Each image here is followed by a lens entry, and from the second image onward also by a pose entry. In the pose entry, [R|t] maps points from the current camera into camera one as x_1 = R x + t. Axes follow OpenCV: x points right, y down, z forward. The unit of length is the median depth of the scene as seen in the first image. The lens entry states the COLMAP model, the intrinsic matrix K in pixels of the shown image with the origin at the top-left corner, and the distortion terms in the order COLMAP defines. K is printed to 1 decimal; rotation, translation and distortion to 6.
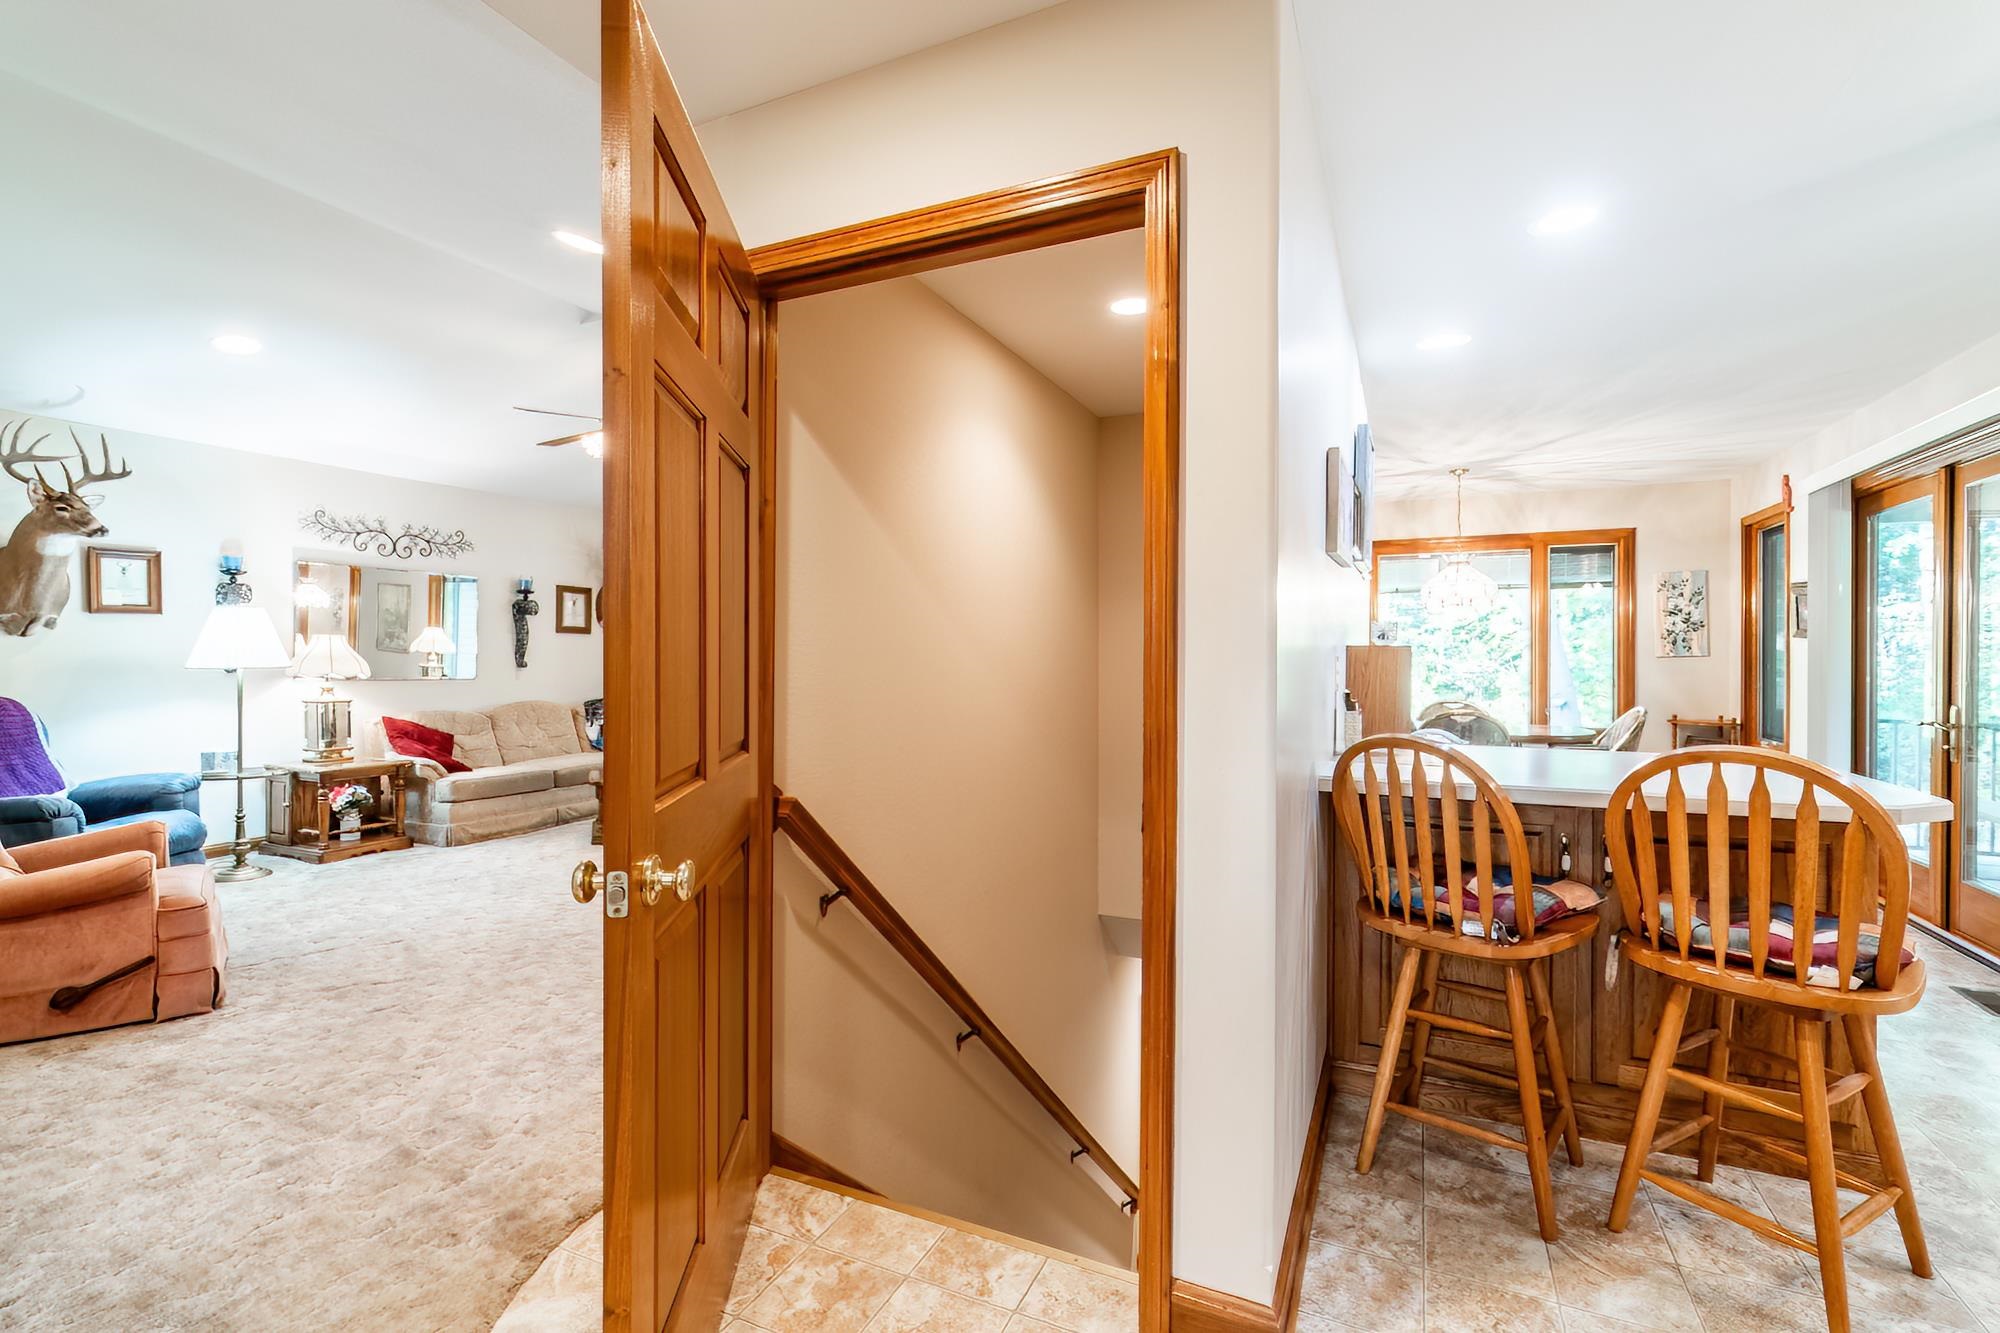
lens RADIAL K [[900.2, 0, 1005.0], [0, 900.2, 662.0], [0, 0, 1]] dist [0.001924, -0.000094]
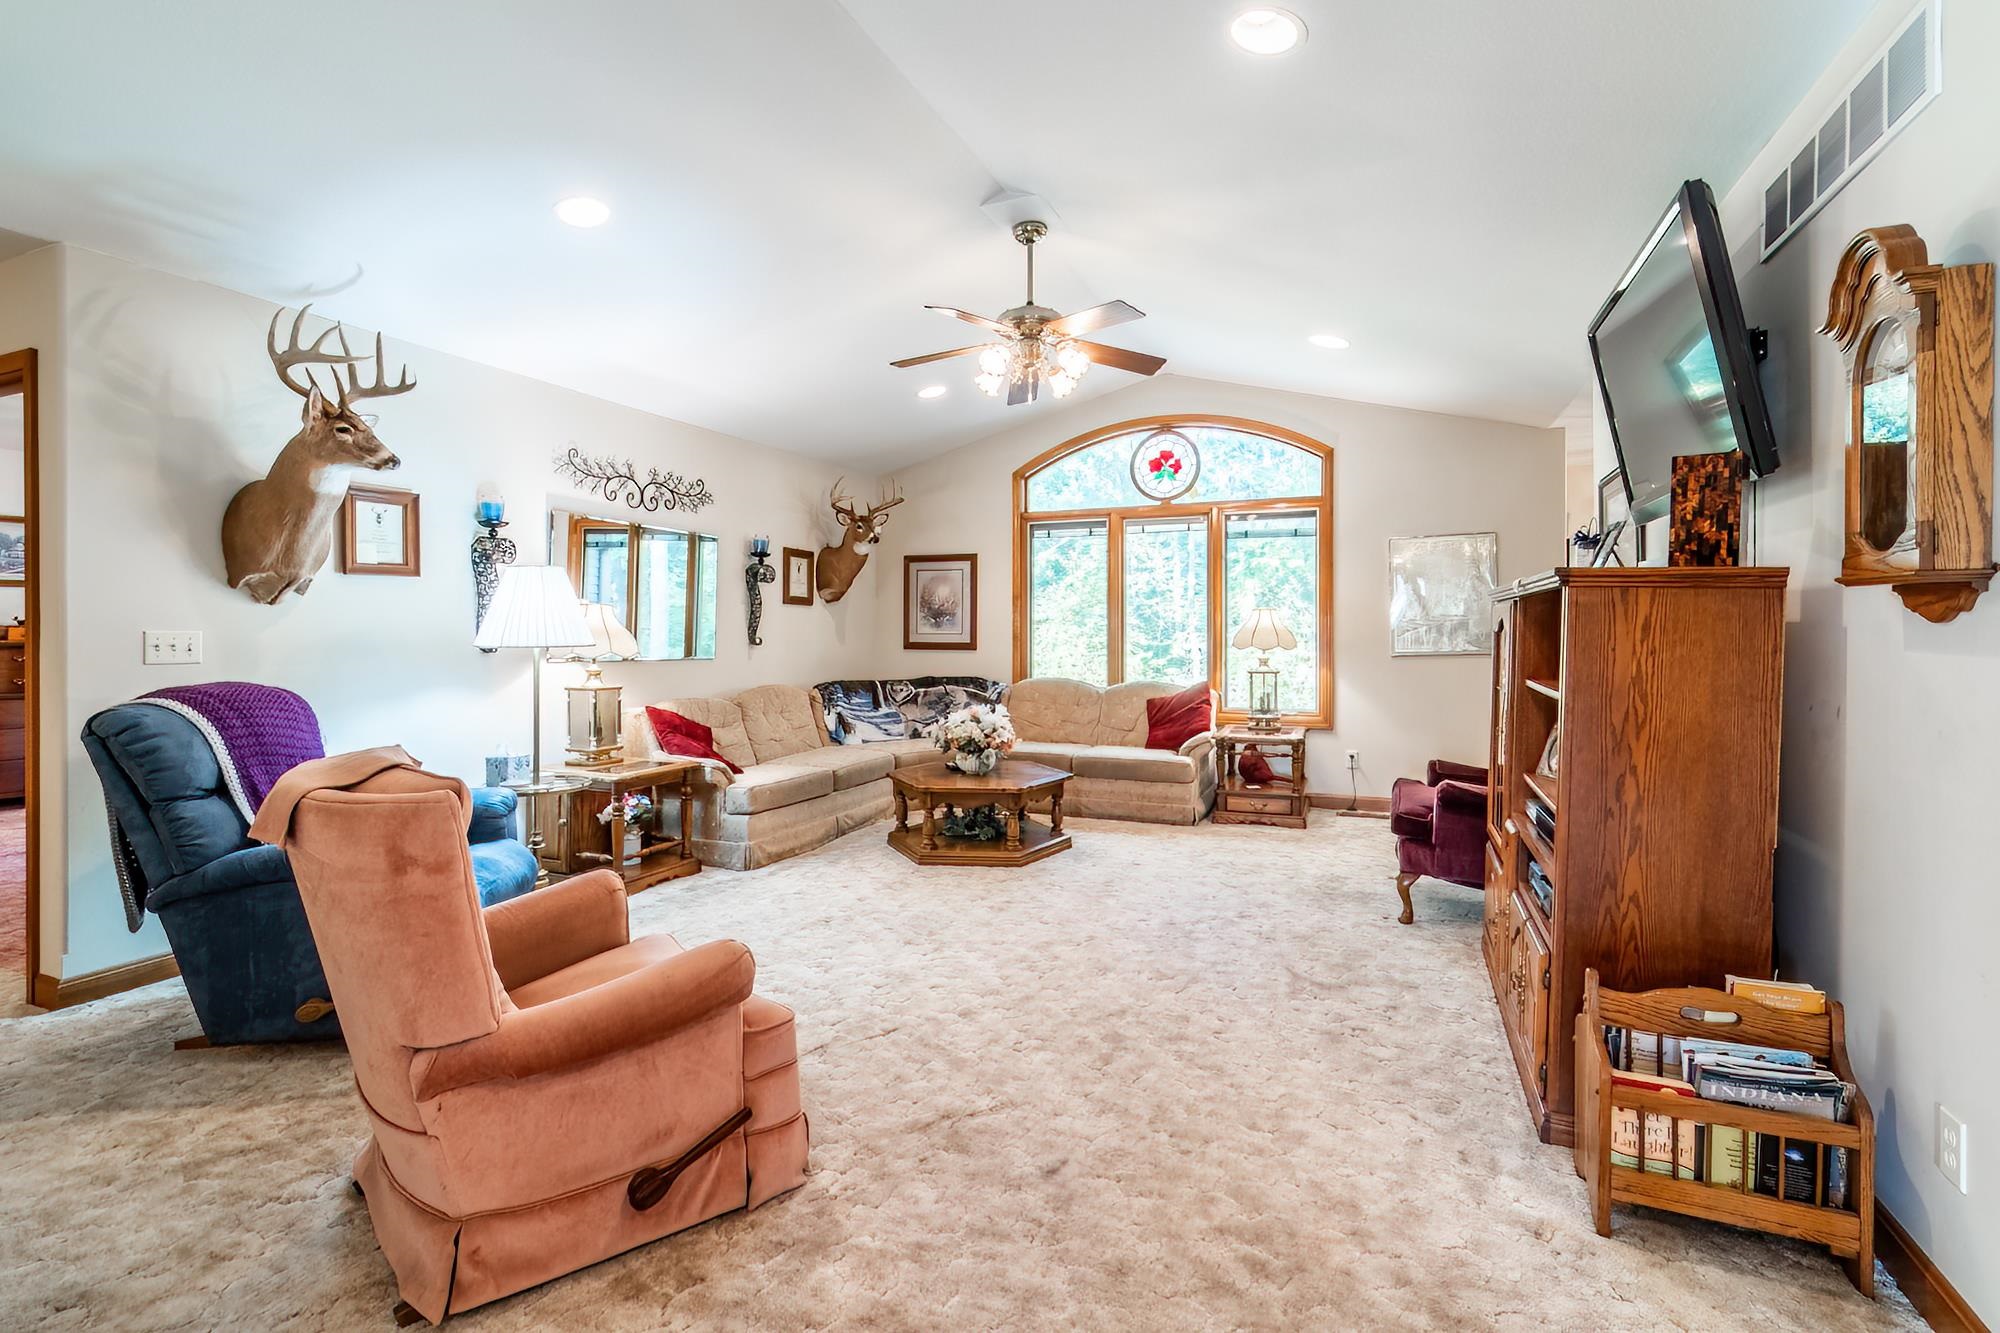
lens RADIAL K [[900.2, 0, 1005.6], [0, 900.2, 635.7], [0, 0, 1]] dist [0.001924, -0.000094]
pose [[0.999167, 0.000794, 0.040801, -0.470563], [-0.000701, 0.999997, -0.002286, -0.001220], [-0.040803, 0.002255, 0.999165, 0.215840]]
